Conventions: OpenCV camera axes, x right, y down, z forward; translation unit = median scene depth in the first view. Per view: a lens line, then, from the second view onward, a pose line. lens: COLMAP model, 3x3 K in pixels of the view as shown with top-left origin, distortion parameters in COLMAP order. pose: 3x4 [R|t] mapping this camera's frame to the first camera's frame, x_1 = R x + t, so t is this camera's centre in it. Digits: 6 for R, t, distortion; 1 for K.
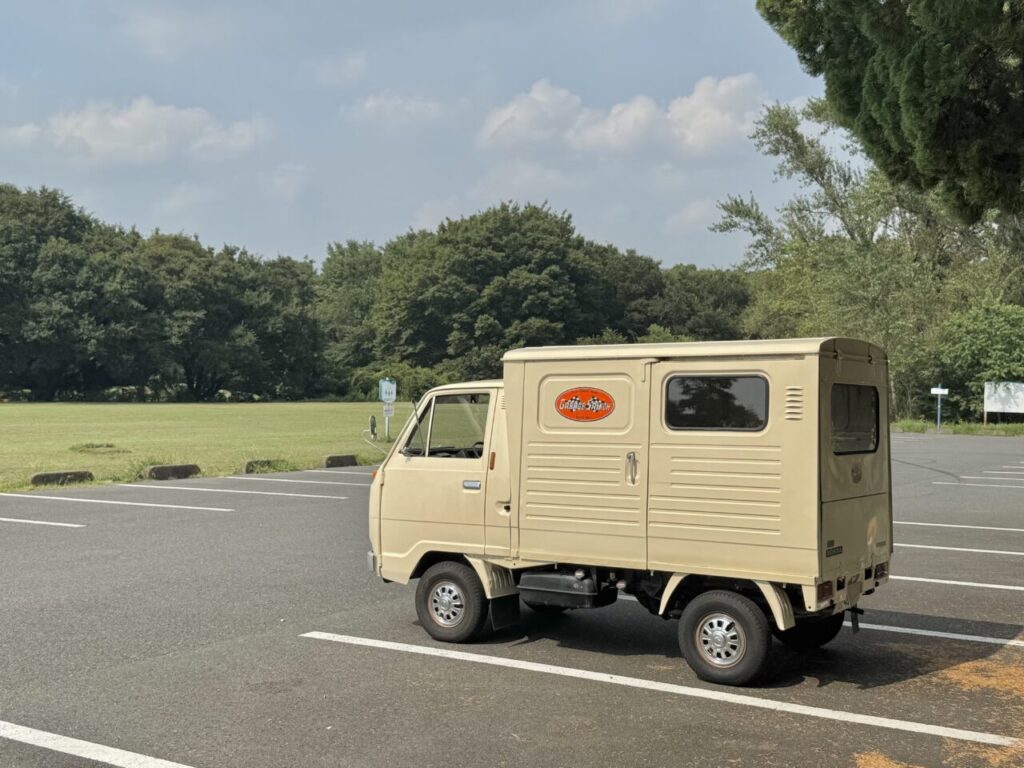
lens RADIAL K [[1199.0, 0, 512.0], [0, 1199.0, 384.0], [0, 0, 1]] dist [0.192322, -0.001983]
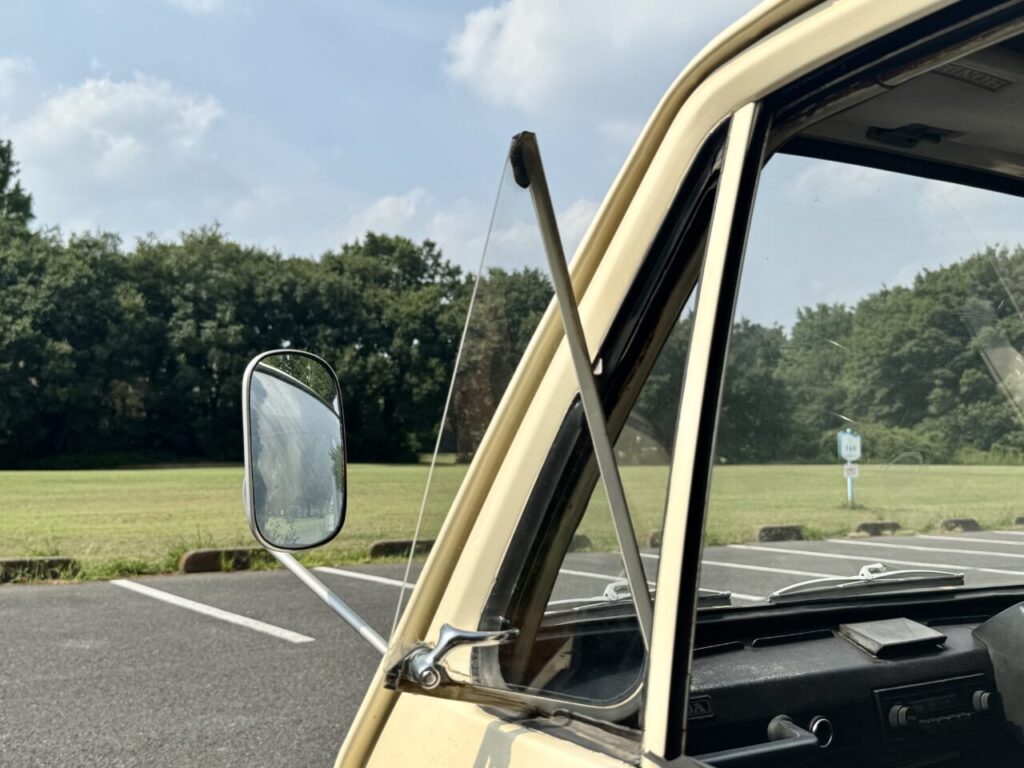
lens RADIAL K [[1028.1, 0, 512.5], [0, 1028.1, 397.6], [0, 0, 1]] dist [0.091638, -0.261261]
pose [[0.906252, -0.031051, -0.421597, -0.007482], [0.007650, 0.998340, -0.057085, 0.006183], [0.422669, 0.048508, 0.904985, 0.143470]]
